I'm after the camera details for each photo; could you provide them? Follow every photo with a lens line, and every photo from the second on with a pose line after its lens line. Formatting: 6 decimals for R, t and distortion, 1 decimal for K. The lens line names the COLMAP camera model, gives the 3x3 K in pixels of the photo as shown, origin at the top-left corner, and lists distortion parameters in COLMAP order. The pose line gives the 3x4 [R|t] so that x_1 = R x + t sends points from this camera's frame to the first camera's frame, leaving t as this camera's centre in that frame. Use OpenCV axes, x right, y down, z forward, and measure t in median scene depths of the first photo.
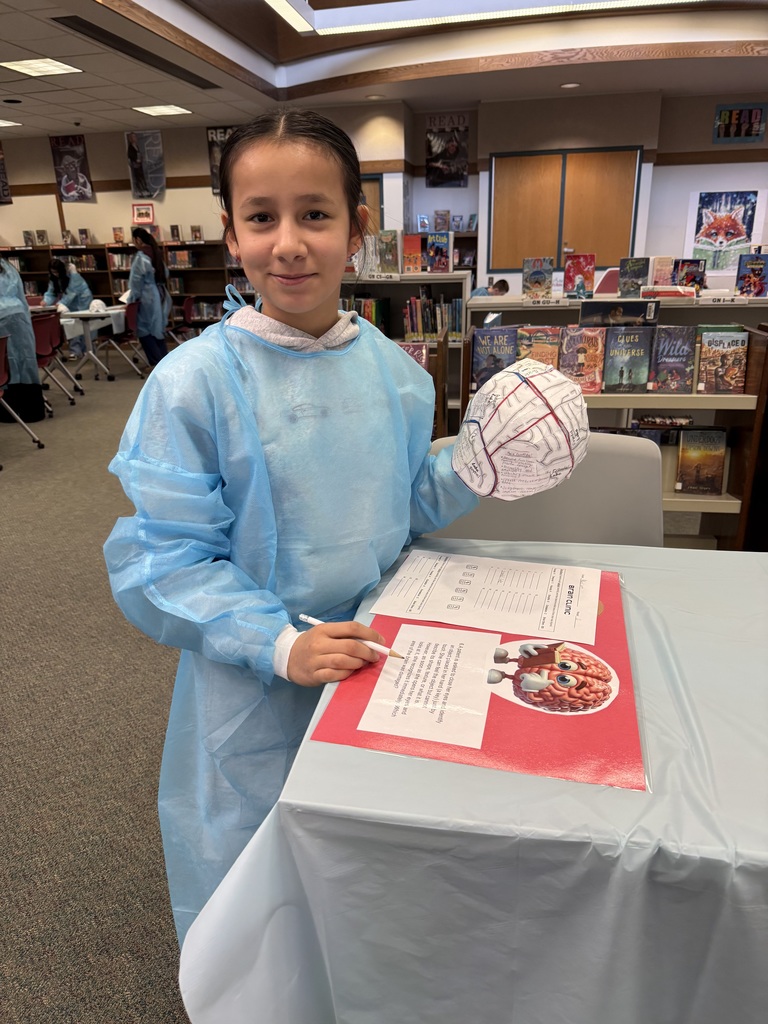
lens RADIAL K [[707.5, 0, 378.5], [0, 707.5, 523.0], [0, 0, 1]] dist [0.000320, -0.002870]
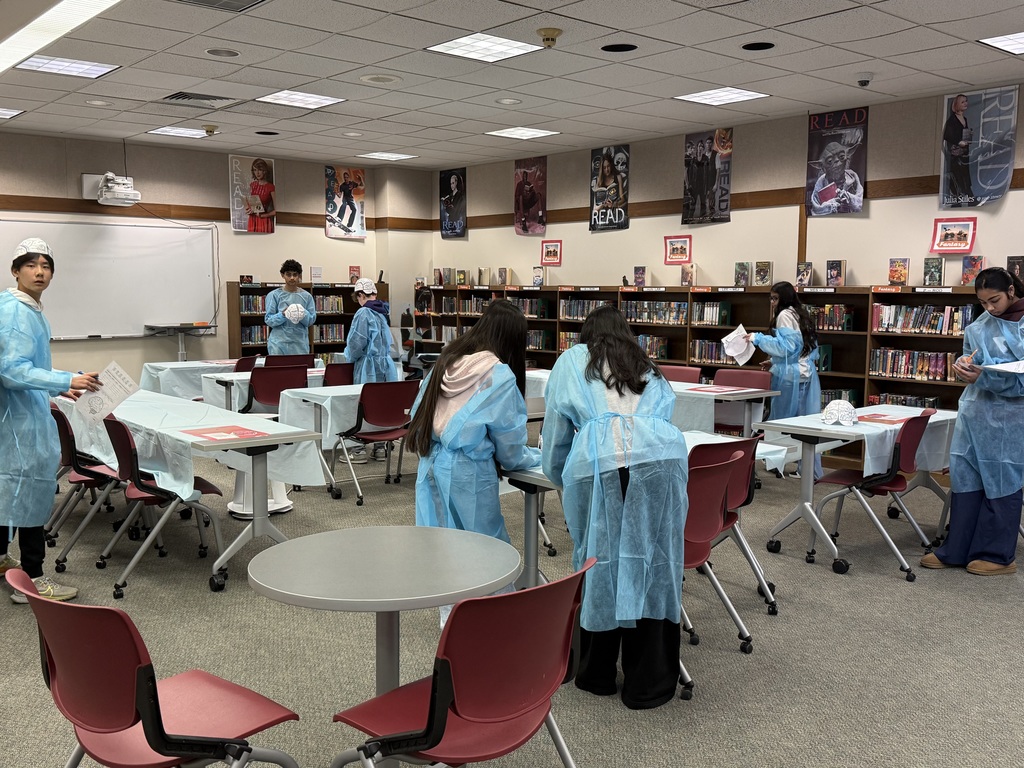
lens RADIAL K [[997.1, 0, 507.1], [0, 997.1, 384.2], [0, 0, 1]] dist [0.016676, 0.000000]
pose [[0.782507, 0.087165, -0.616510, -0.124172], [-0.246582, 0.952580, -0.178295, -0.116694], [0.571734, 0.291537, 0.766894, 0.271153]]
